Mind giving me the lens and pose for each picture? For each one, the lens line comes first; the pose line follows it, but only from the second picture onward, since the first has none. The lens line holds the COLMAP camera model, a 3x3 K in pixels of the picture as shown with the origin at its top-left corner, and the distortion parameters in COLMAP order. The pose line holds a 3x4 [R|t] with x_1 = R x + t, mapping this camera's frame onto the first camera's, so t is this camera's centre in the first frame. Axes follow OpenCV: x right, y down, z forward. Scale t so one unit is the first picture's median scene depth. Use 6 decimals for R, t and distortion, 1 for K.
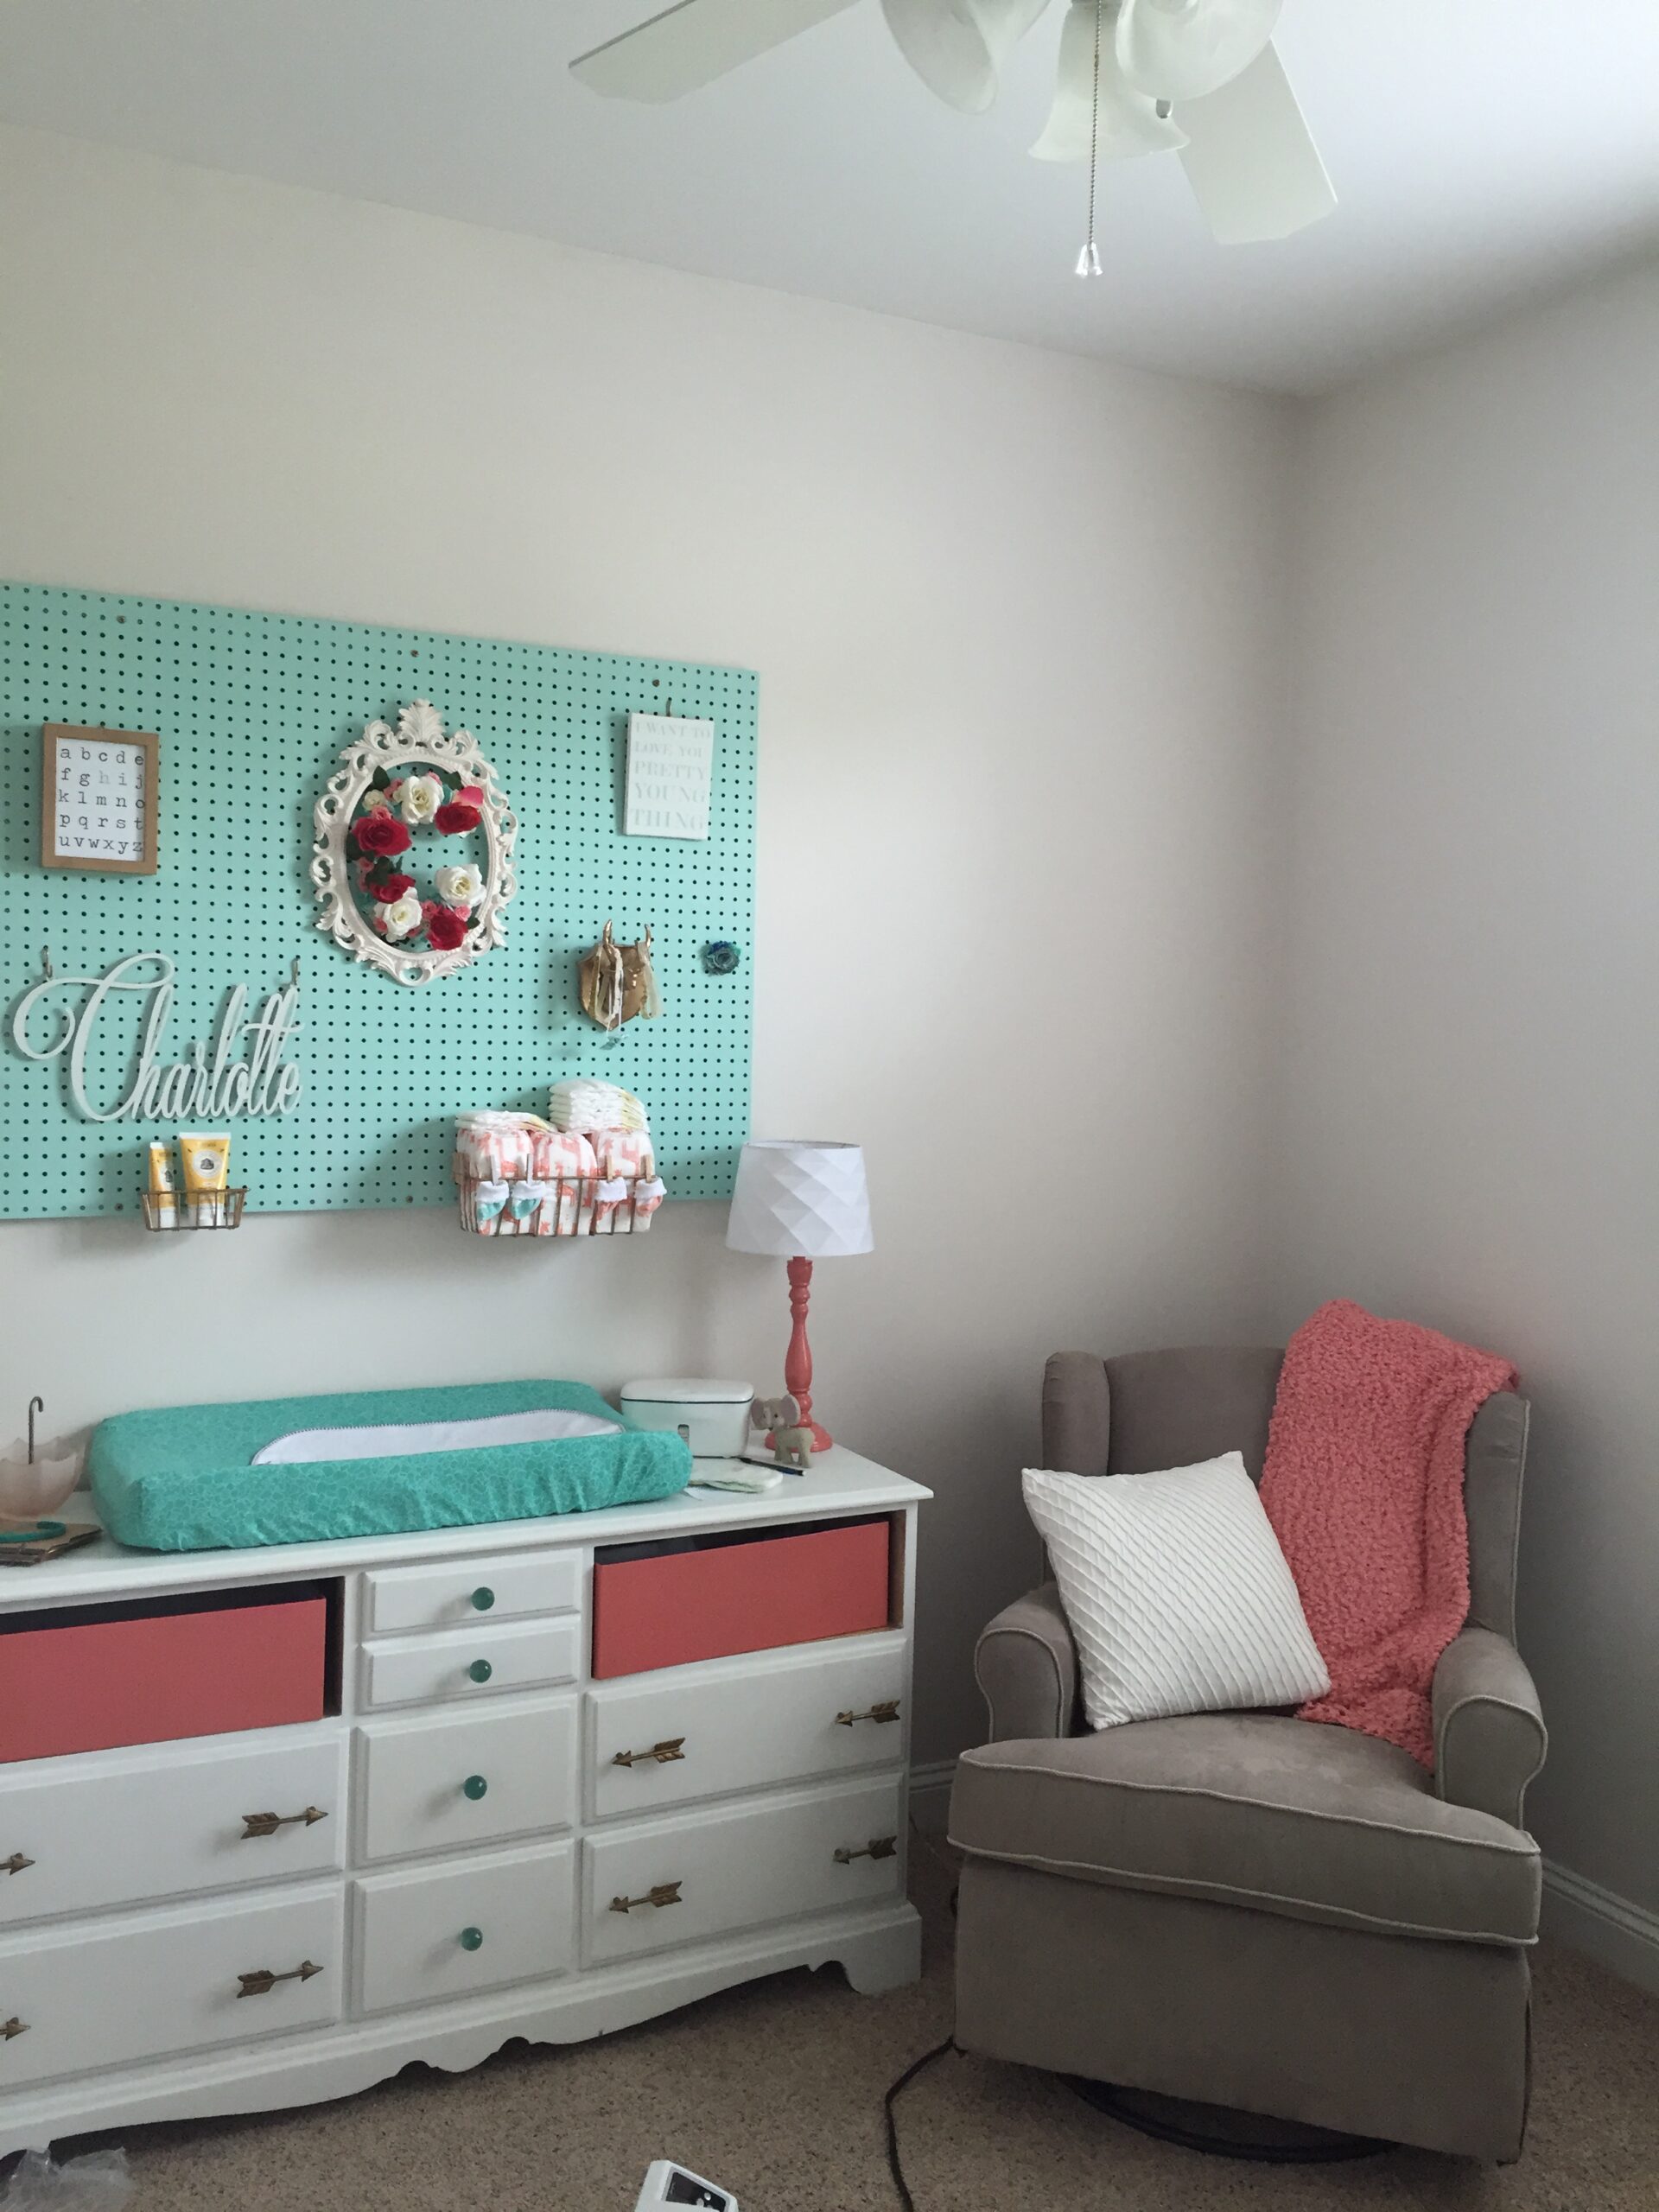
lens RADIAL K [[1875.9, 0, 825.8], [0, 1875.9, 1098.8], [0, 0, 1]] dist [0.091217, -0.107763]
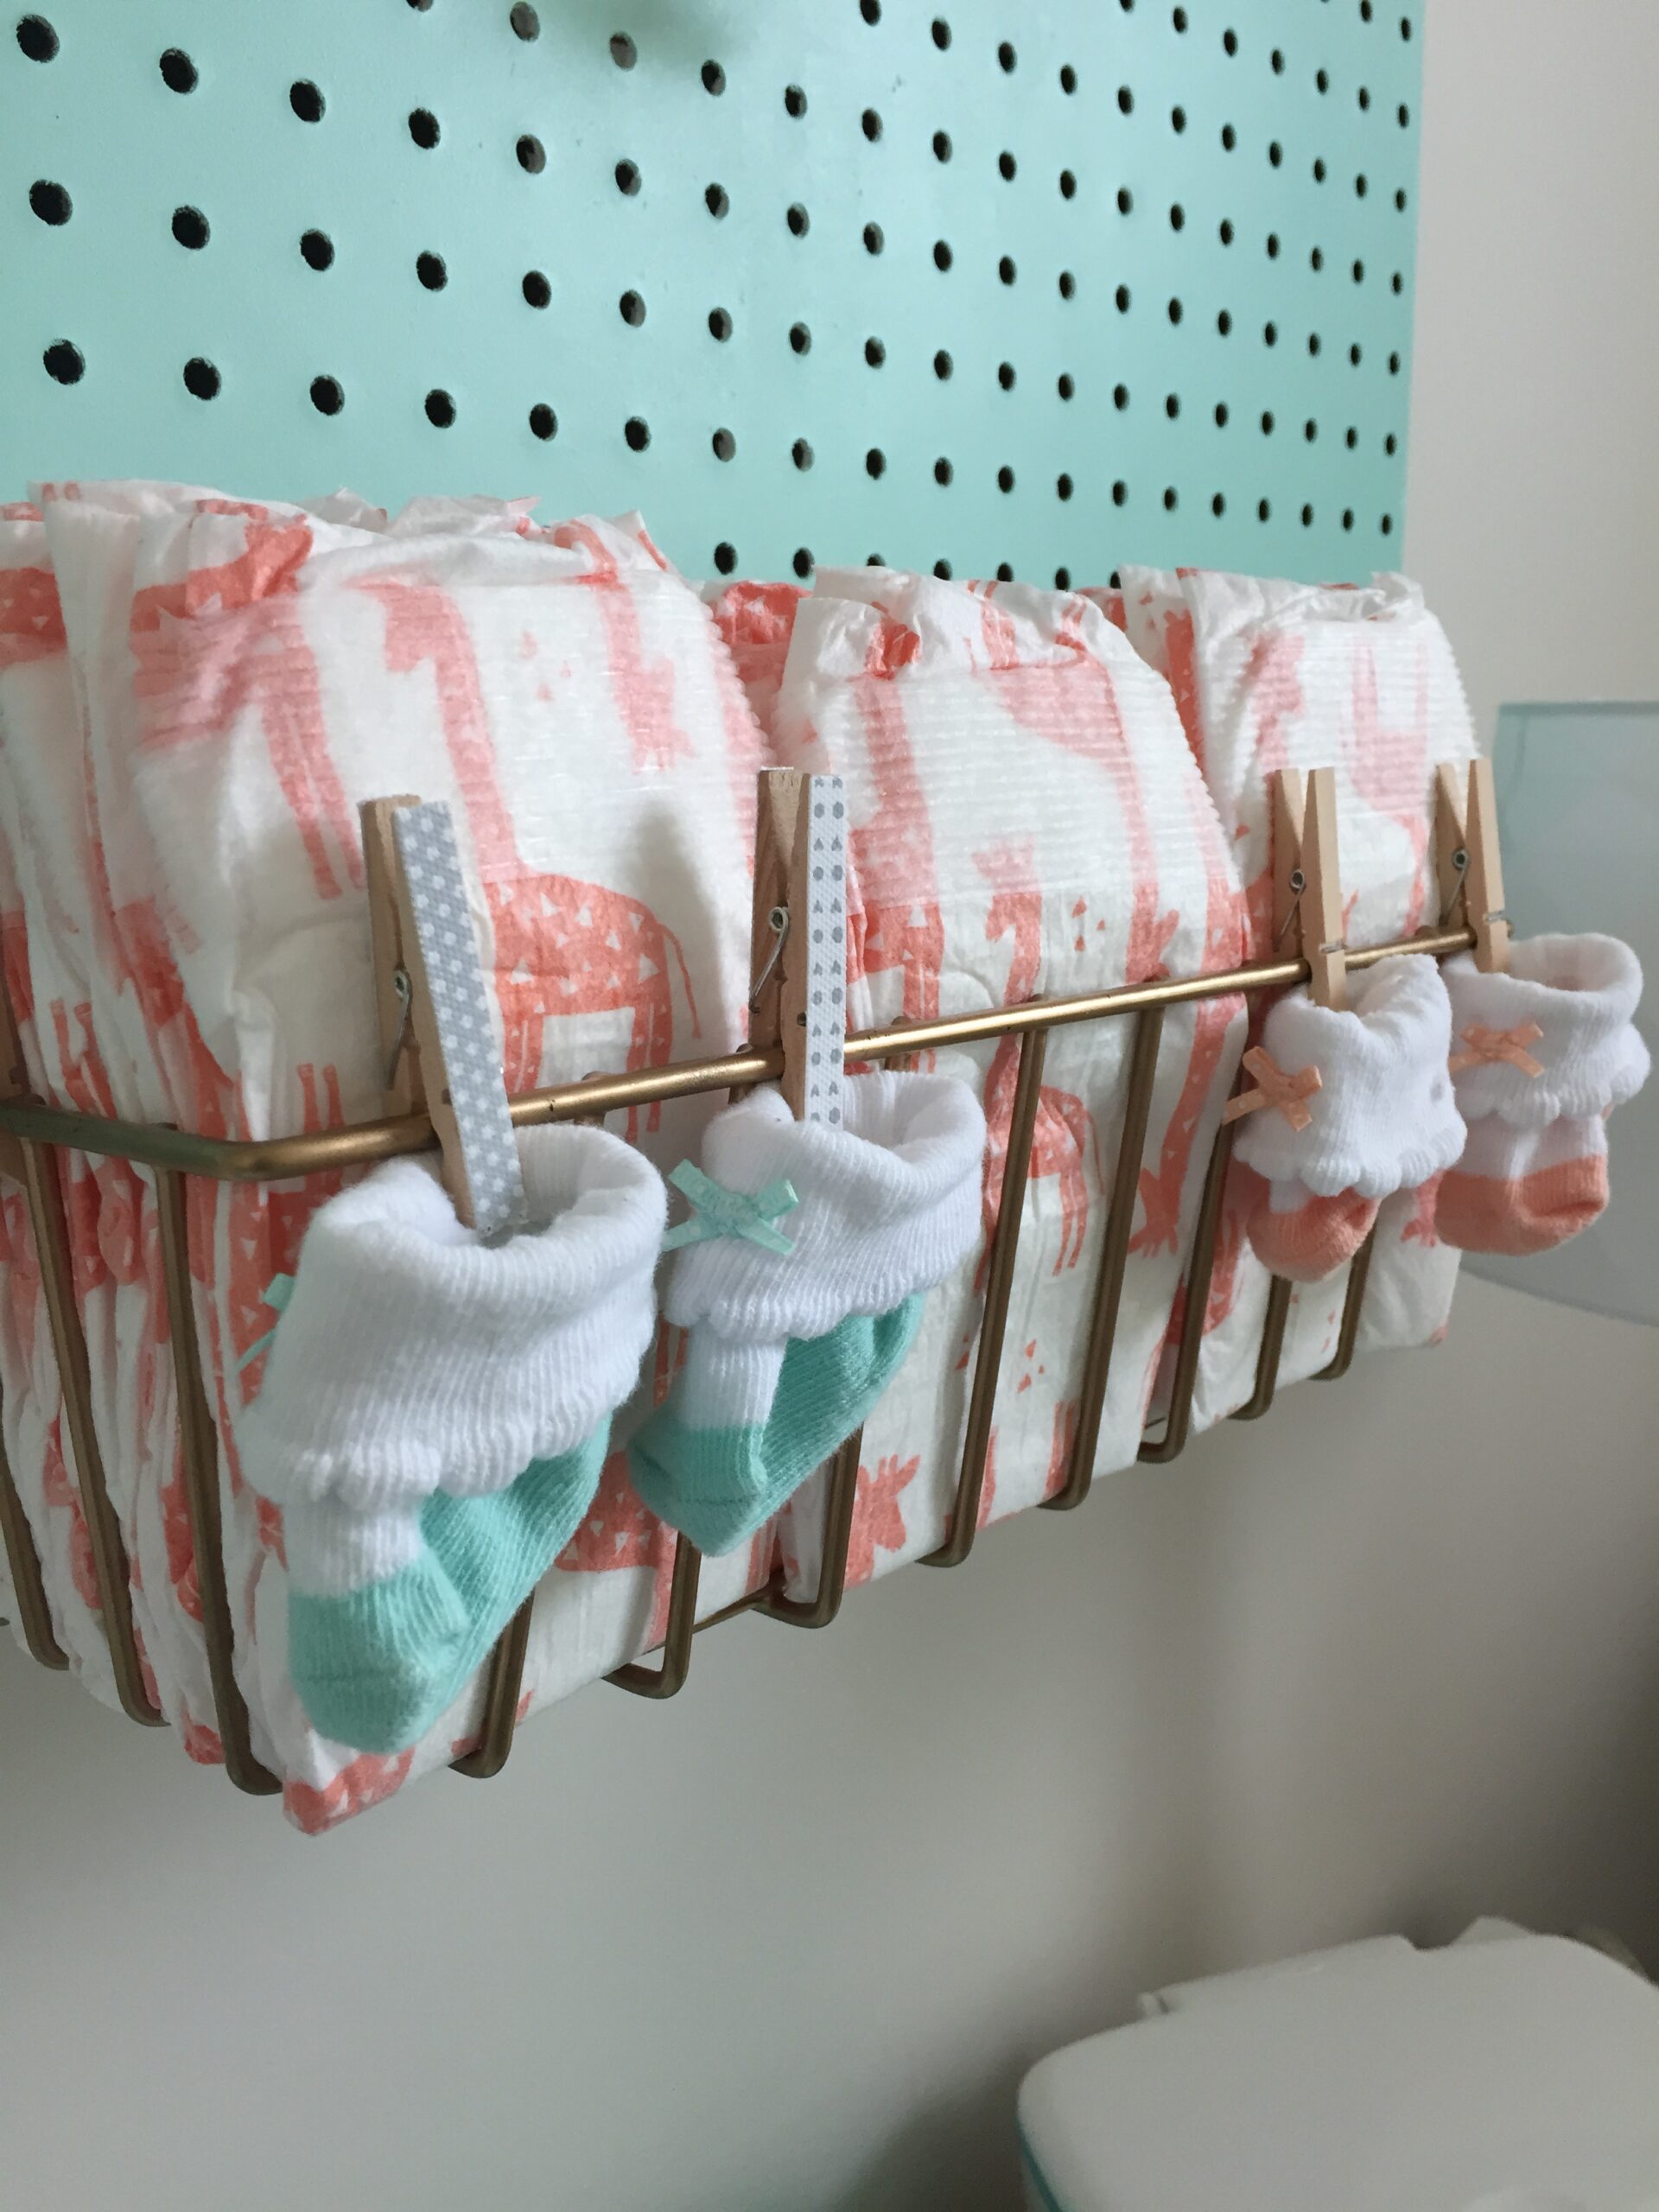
lens RADIAL K [[1875.9, 0, 825.8], [0, 1875.9, 1098.8], [0, 0, 1]] dist [0.091217, -0.107763]
pose [[0.940542, -0.104535, 0.323191, -0.185793], [0.057867, 0.986870, 0.150798, 0.031303], [-0.334711, -0.123130, 0.934242, 0.925768]]
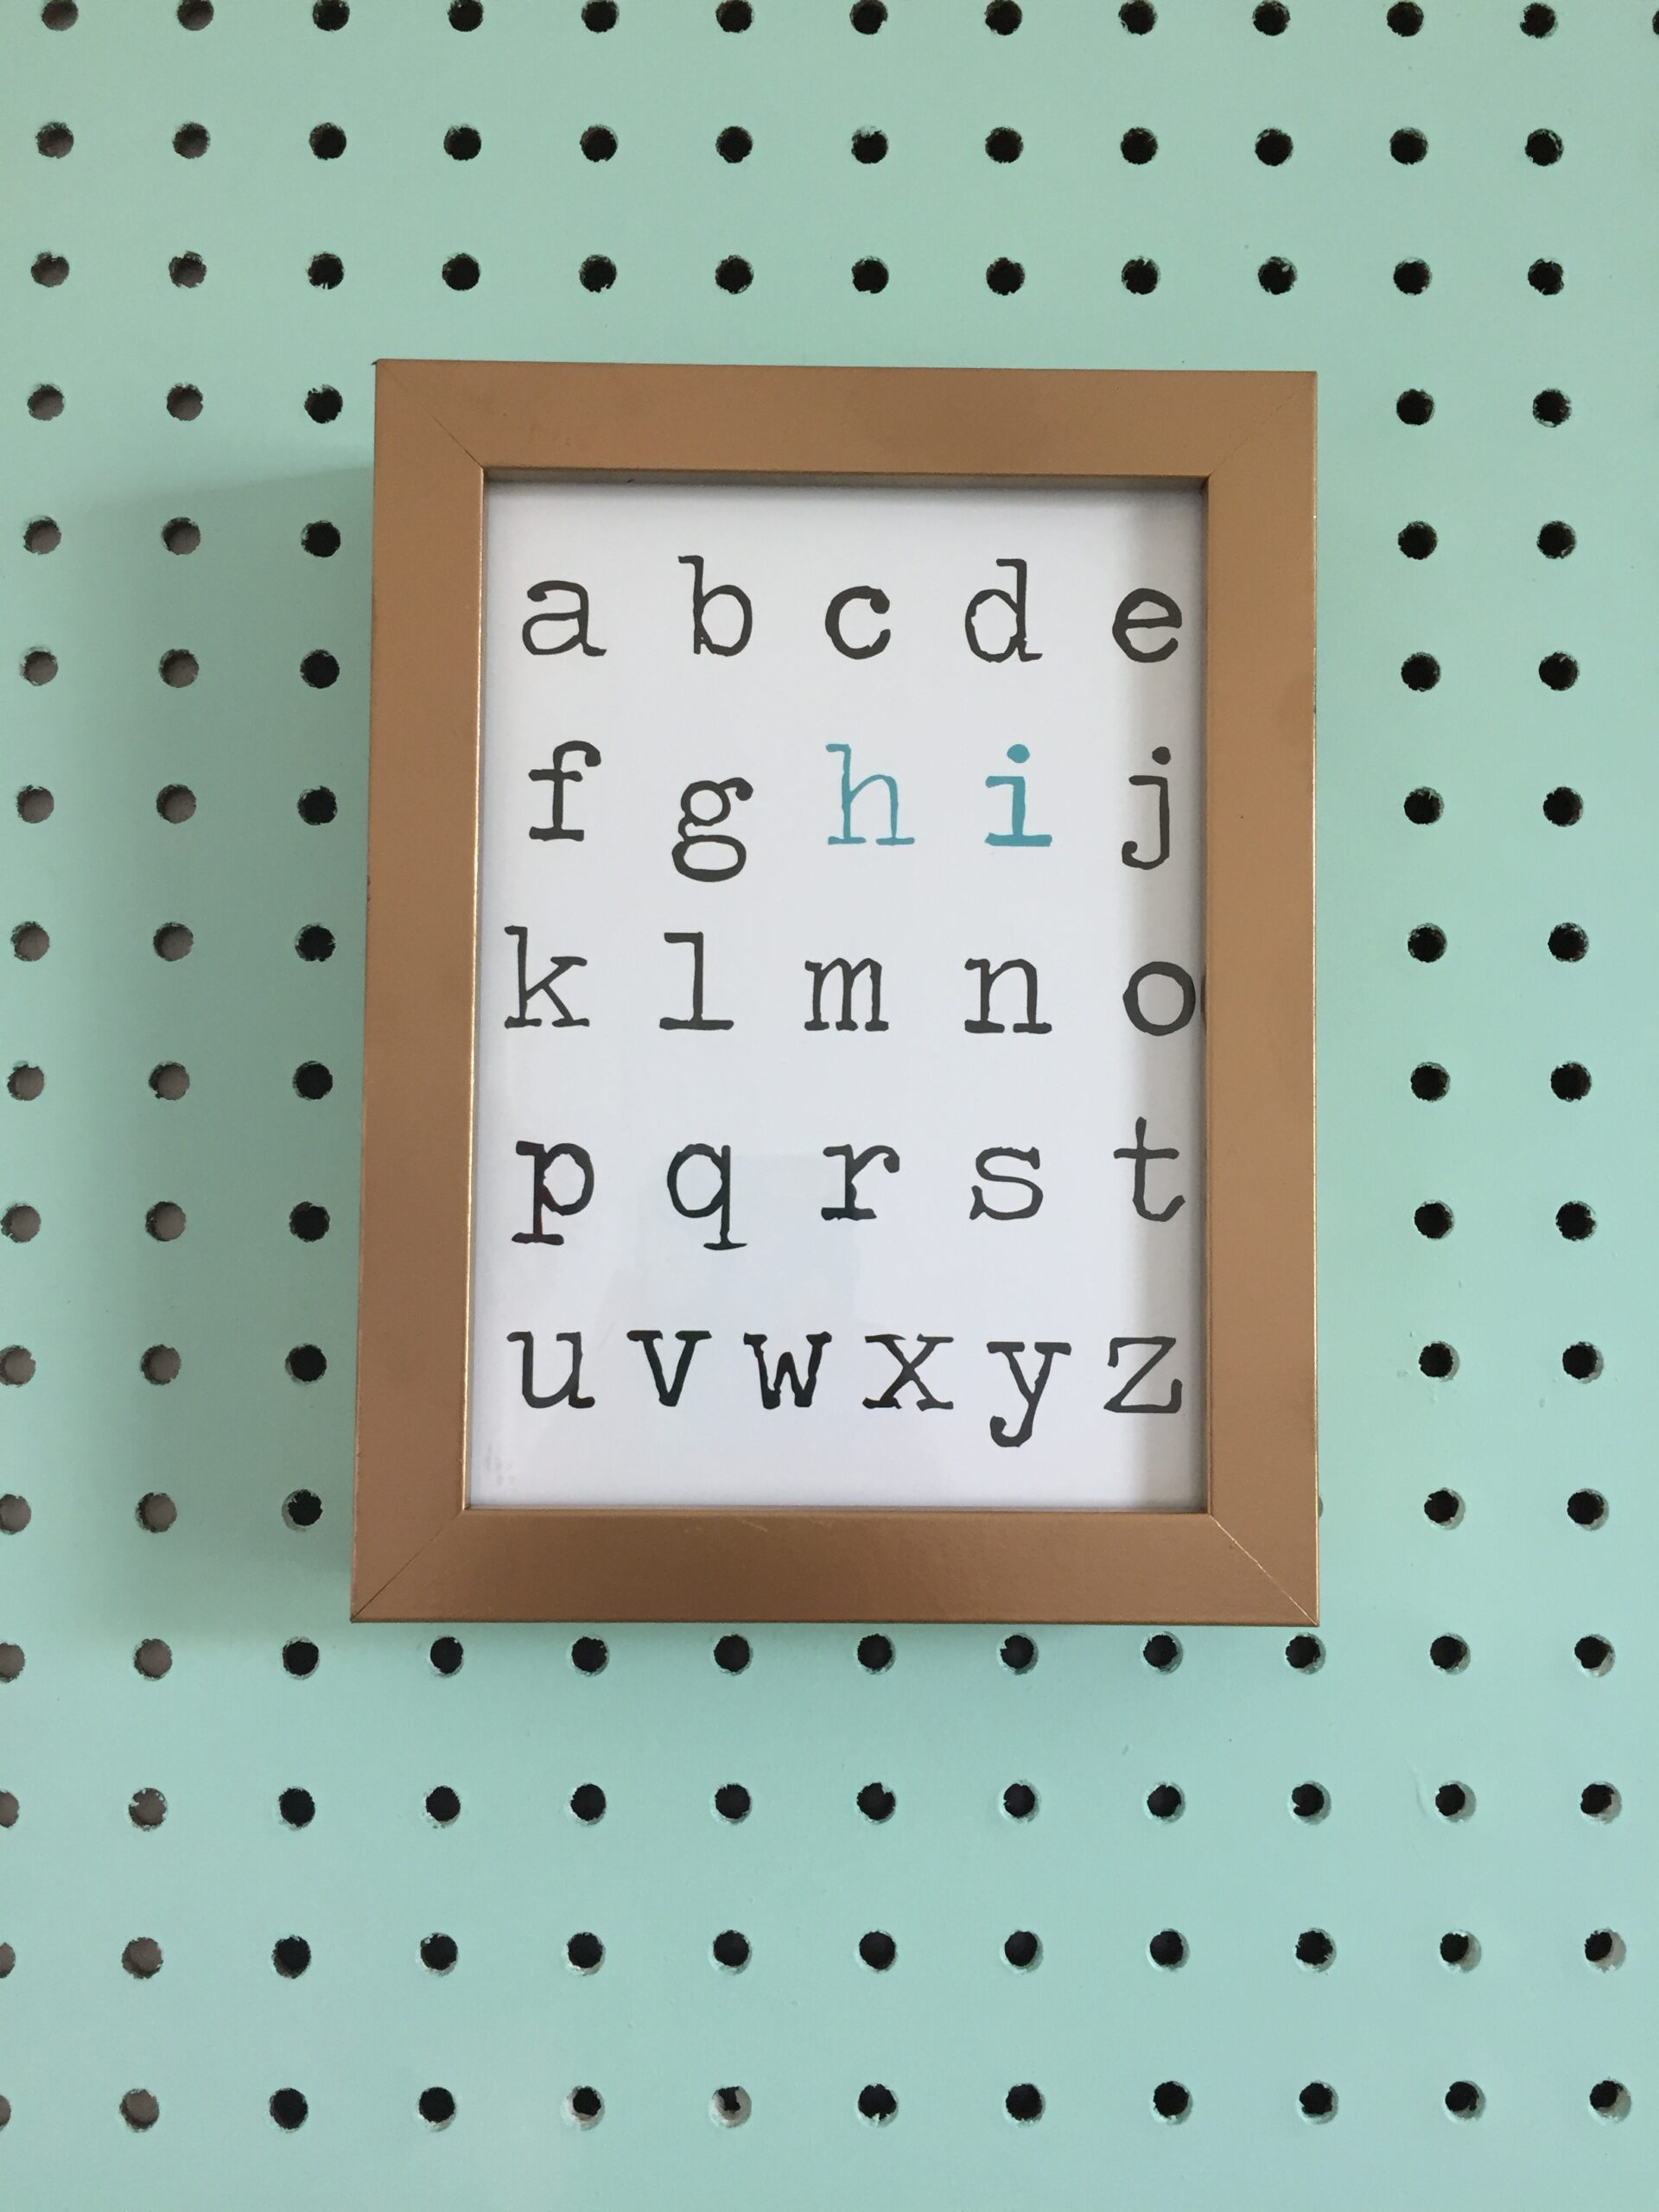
lens RADIAL K [[1875.9, 0, 825.8], [0, 1875.9, 1098.8], [0, 0, 1]] dist [0.091217, -0.107763]
pose [[0.894639, -0.062025, -0.442463, -0.313258], [0.003470, 0.991252, -0.131940, -0.127898], [0.446776, 0.116503, 0.887028, 0.846847]]
